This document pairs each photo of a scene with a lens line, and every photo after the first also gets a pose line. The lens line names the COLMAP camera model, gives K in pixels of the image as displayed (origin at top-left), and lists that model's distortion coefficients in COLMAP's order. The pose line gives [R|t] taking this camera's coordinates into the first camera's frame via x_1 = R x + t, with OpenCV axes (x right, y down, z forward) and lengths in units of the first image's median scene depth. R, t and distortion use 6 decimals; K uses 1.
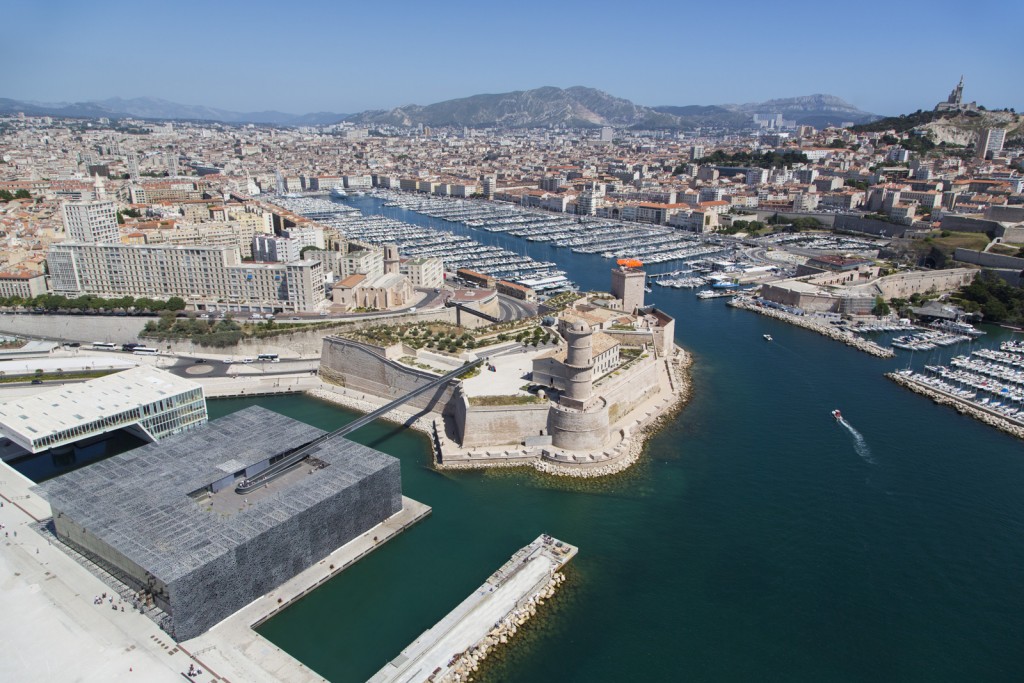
lens RADIAL K [[684.1, 0, 512.0], [0, 684.1, 341.5], [0, 0, 1]] dist [0.015313, 0.005737]
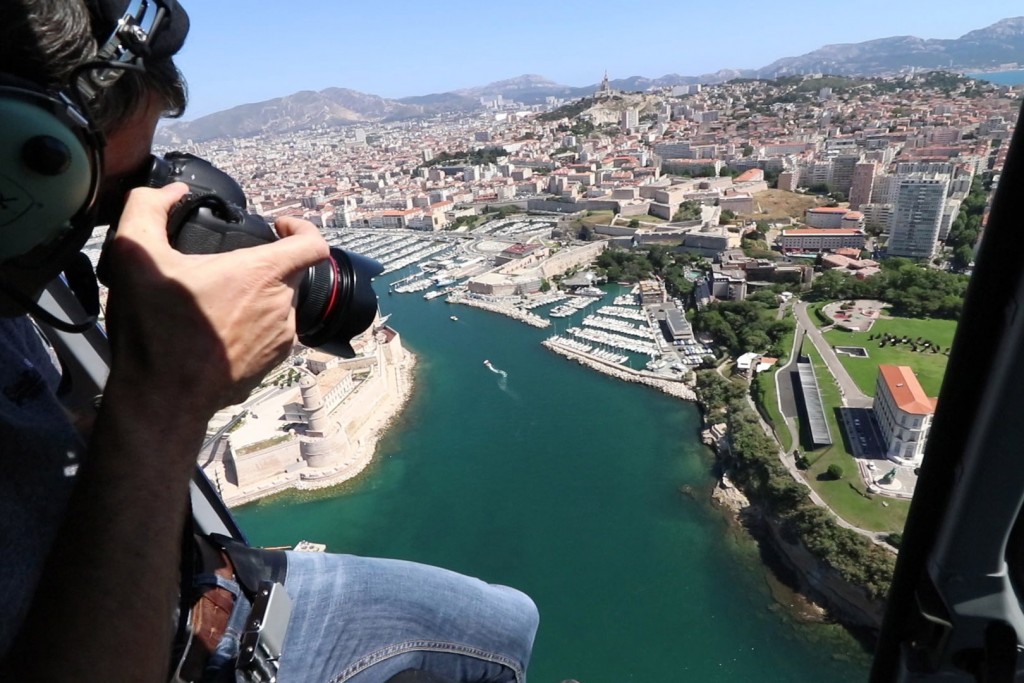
lens RADIAL K [[568.5, 0, 495.9], [0, 568.5, 339.4], [0, 0, 1]] dist [0.003241, -0.014419]
pose [[0.936340, -0.220555, 0.273172, 0.122312], [0.200580, 0.974624, 0.099377, -0.106650], [-0.288158, -0.038258, 0.956818, -0.154363]]
